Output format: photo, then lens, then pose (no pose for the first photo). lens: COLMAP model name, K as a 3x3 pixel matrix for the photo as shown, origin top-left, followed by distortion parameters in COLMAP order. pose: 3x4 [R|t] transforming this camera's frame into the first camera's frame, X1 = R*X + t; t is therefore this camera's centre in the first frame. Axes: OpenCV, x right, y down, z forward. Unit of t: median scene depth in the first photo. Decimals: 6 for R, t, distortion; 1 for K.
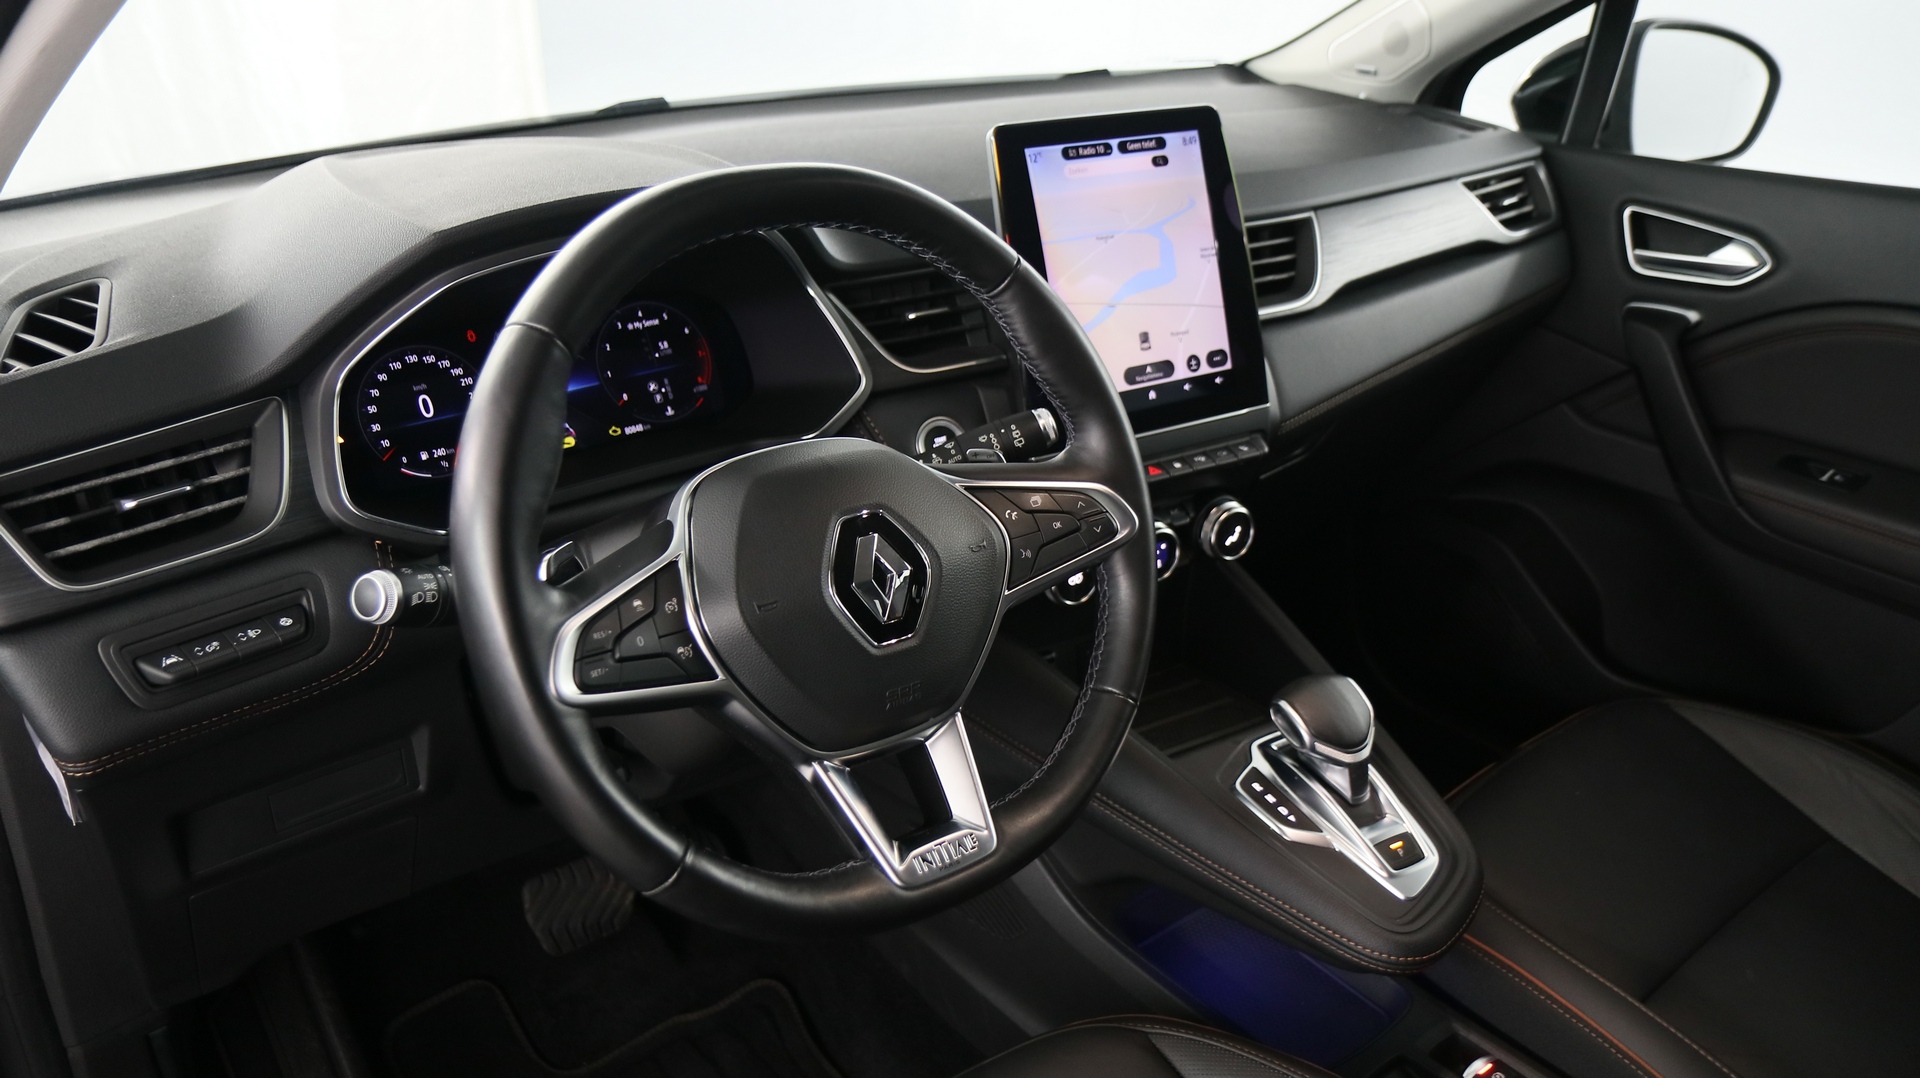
lens RADIAL K [[1408.4, 0, 960.3], [0, 1408.4, 528.5], [0, 0, 1]] dist [-0.003839, 0.002122]
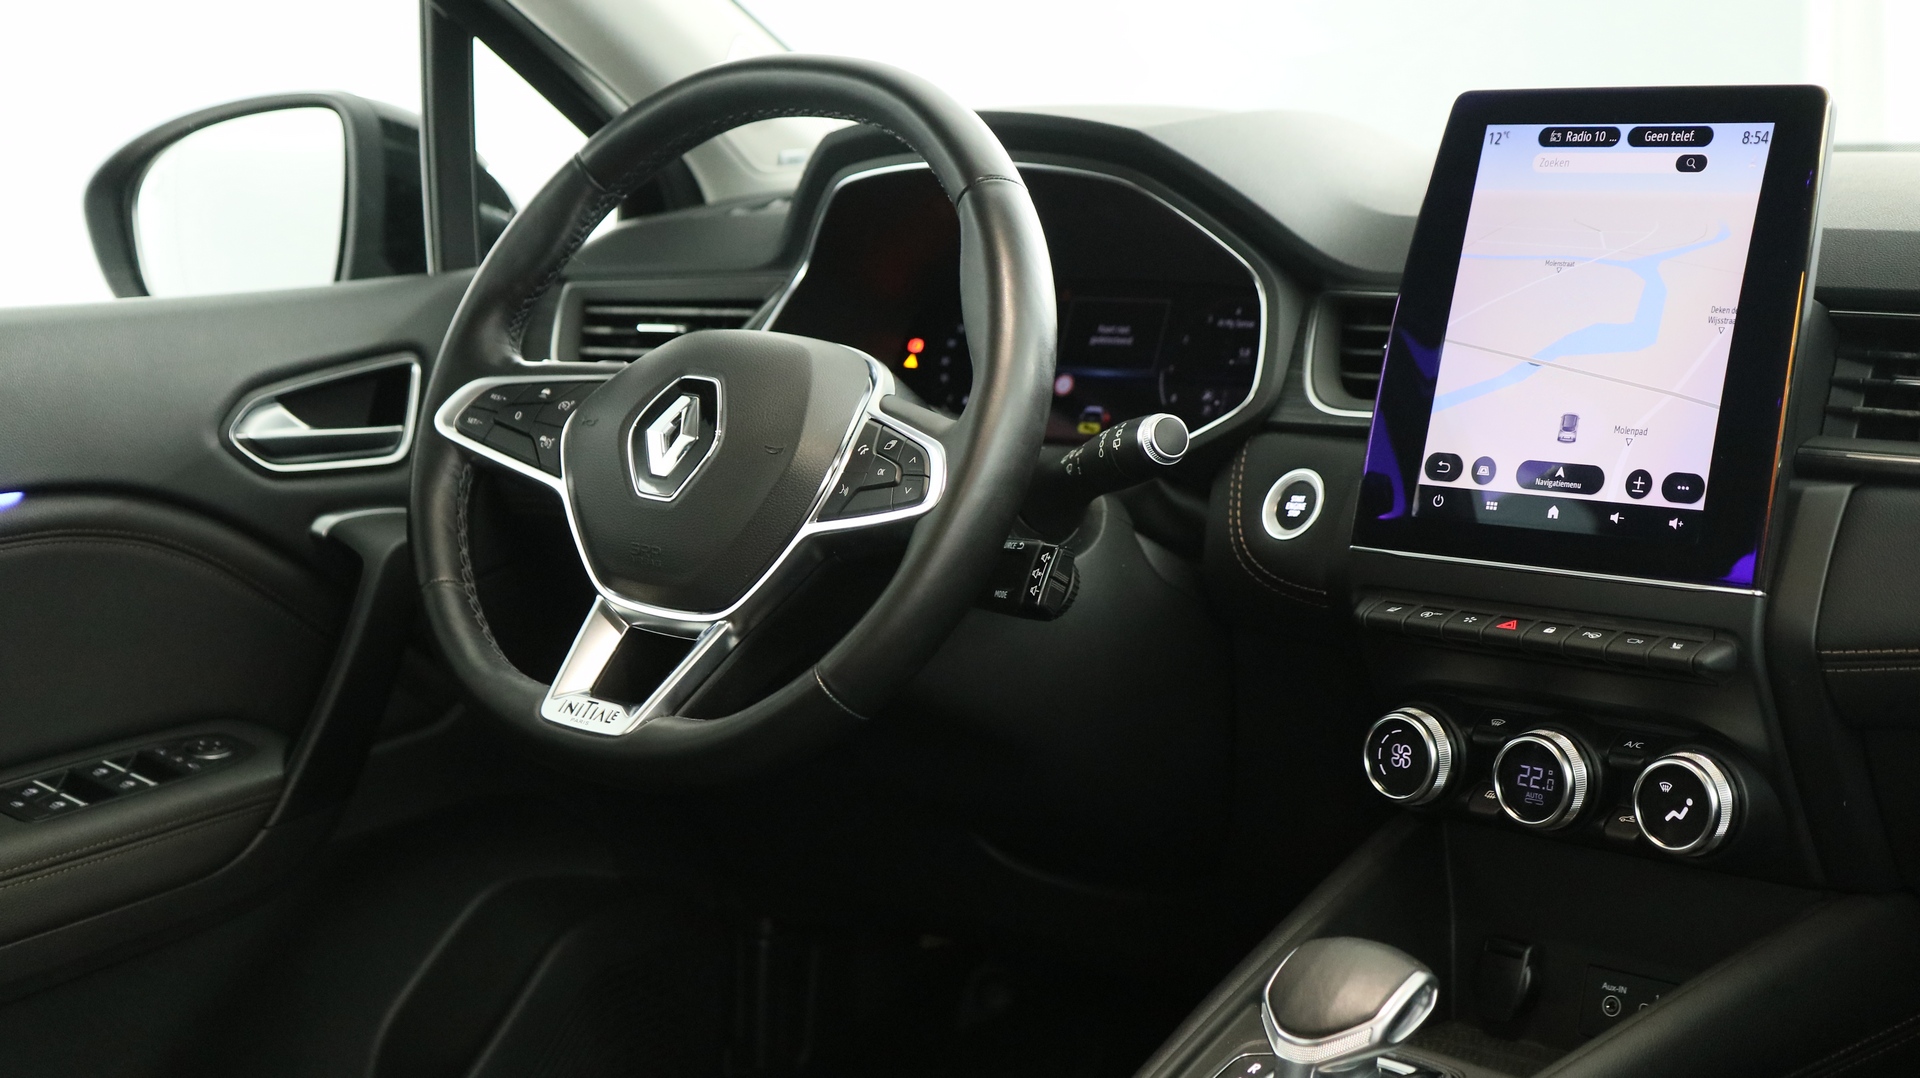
lens RADIAL K [[3087.5, 0, 950.5], [0, 3087.5, 540.8], [0, 0, 1]] dist [-0.005812, 0.000000]
pose [[0.242908, 0.141948, -0.959607, 1.420610], [-0.376212, 0.925595, 0.041685, -0.040421], [0.894125, 0.350890, 0.278238, 0.391113]]
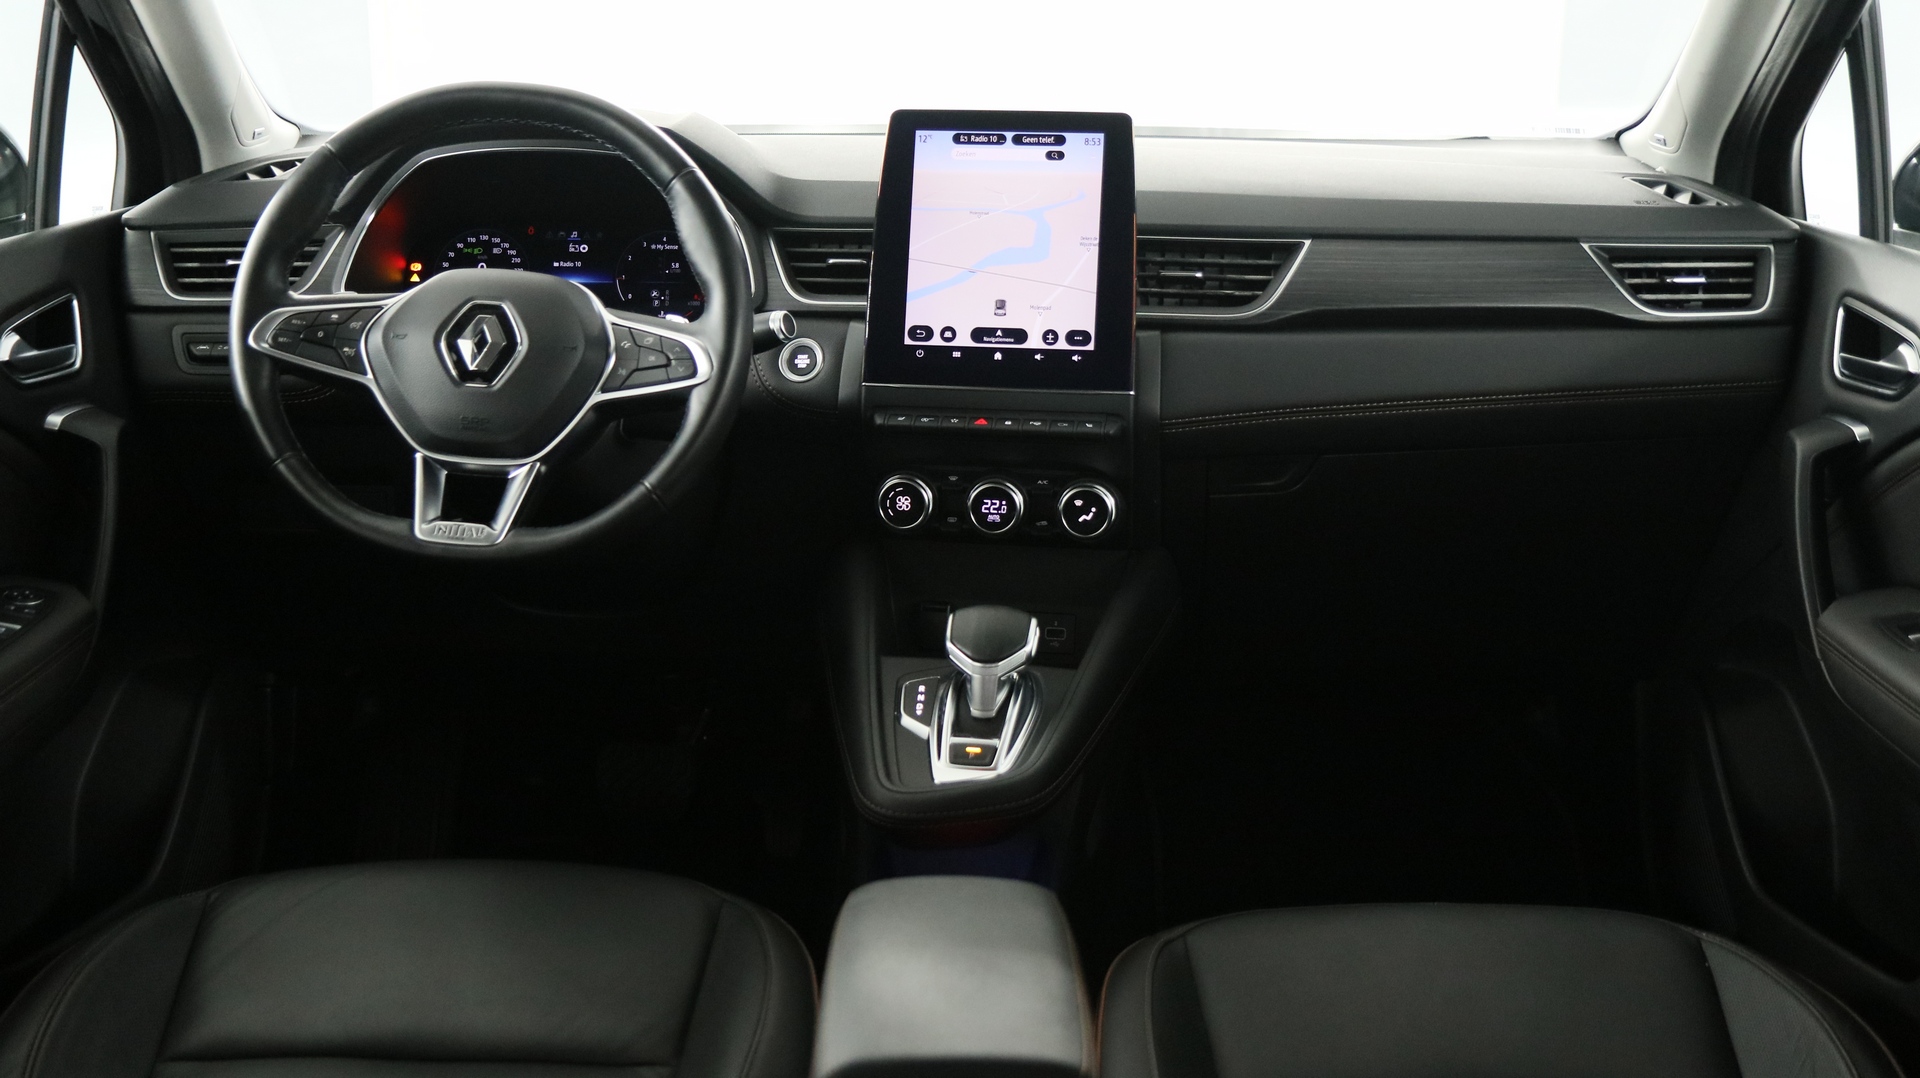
lens RADIAL K [[2153.9, 0, 969.6], [0, 2153.9, 534.1], [0, 0, 1]] dist [0.036439, 0.000000]
pose [[0.773950, 0.161998, -0.612175, 1.202509], [-0.269272, 0.959162, -0.086611, 0.195787], [0.573143, 0.231875, 0.785965, -0.316087]]
